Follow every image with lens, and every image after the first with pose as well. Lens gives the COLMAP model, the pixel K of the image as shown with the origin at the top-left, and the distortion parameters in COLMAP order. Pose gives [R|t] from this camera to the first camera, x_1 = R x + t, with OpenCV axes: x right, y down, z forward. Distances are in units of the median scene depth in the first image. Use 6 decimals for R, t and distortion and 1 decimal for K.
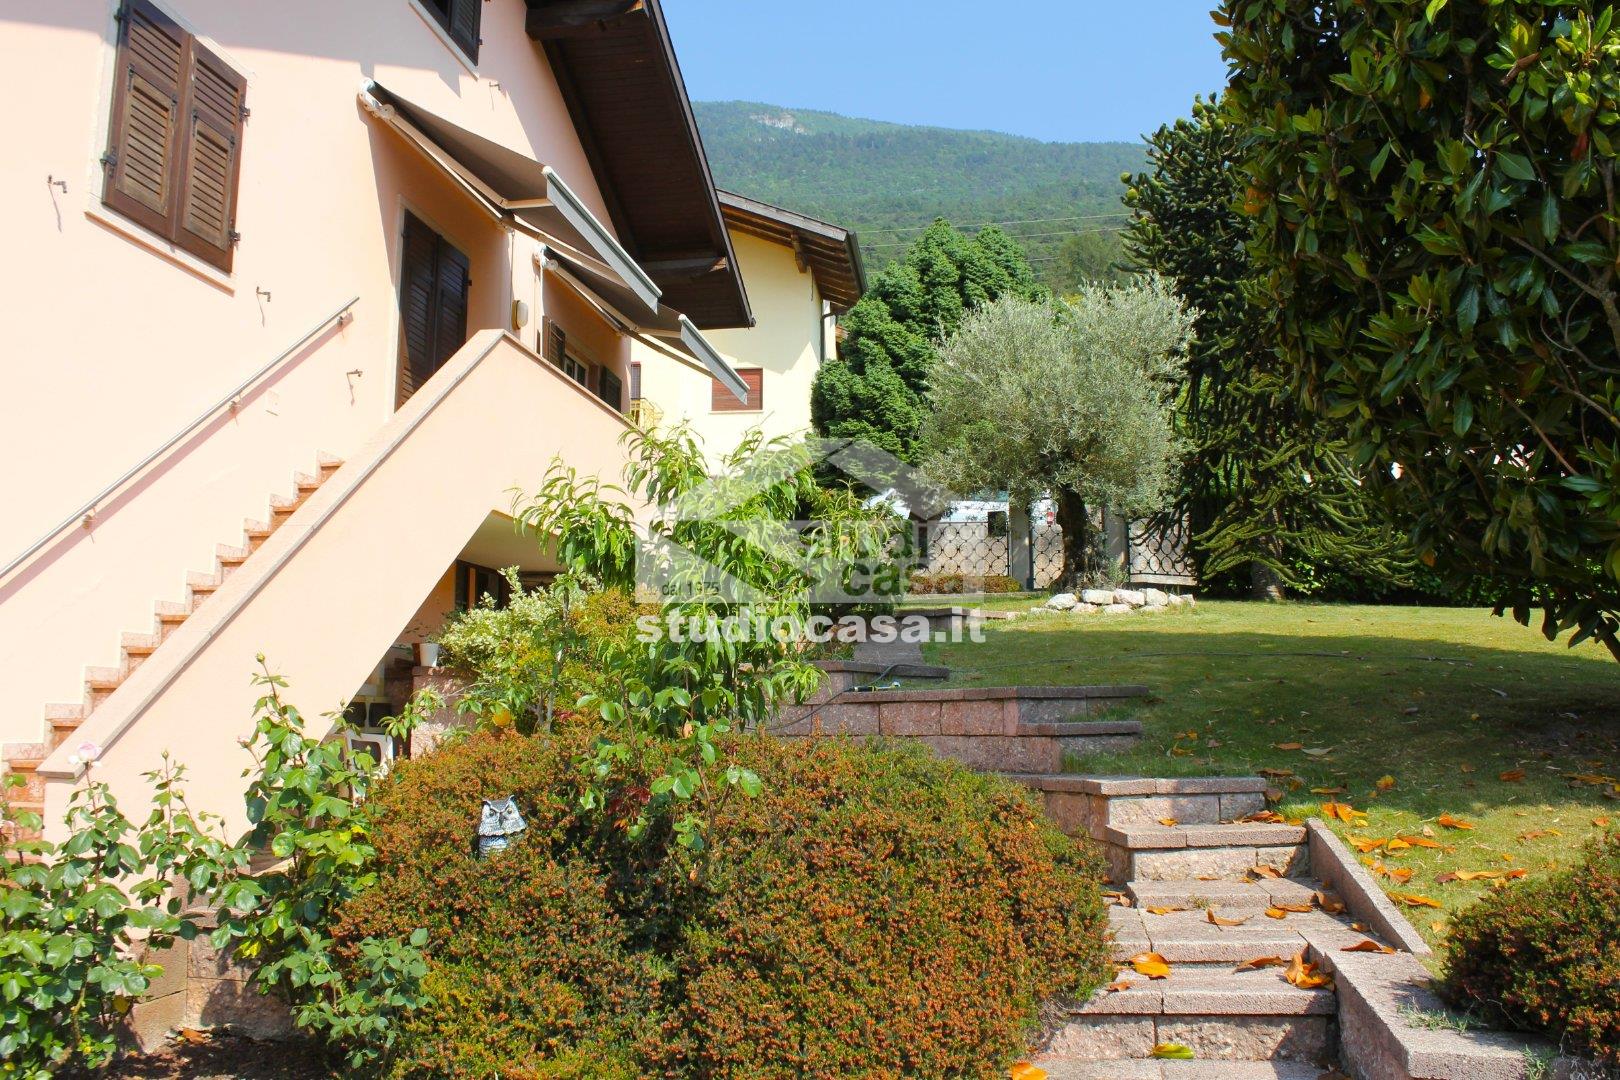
lens RADIAL K [[1409.9, 0, 810.0], [0, 1409.9, 540.0], [0, 0, 1]] dist [-0.113978, 0.004656]
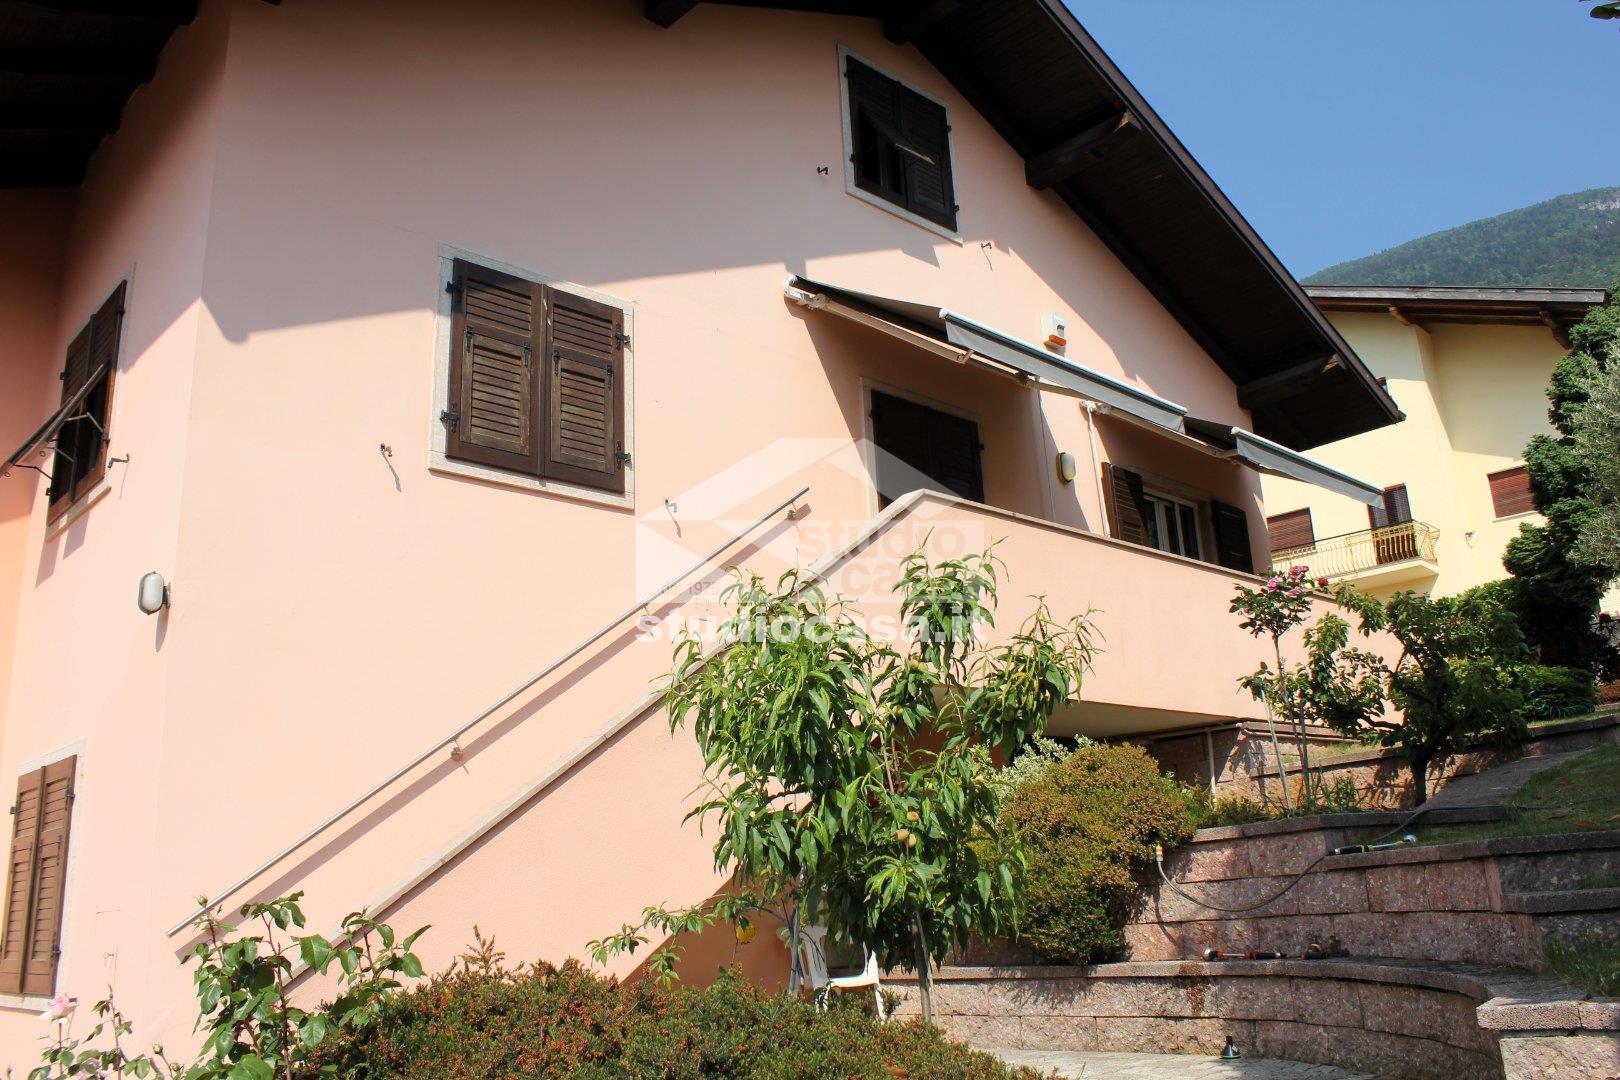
lens RADIAL K [[1339.6, 0, 810.0], [0, 1339.6, 540.0], [0, 0, 1]] dist [-0.194577, 0.193447]
pose [[0.799513, -0.195574, -0.567918, 0.252264], [0.124223, 0.978903, -0.162224, 0.020297], [0.587663, 0.059152, 0.806940, 0.275348]]
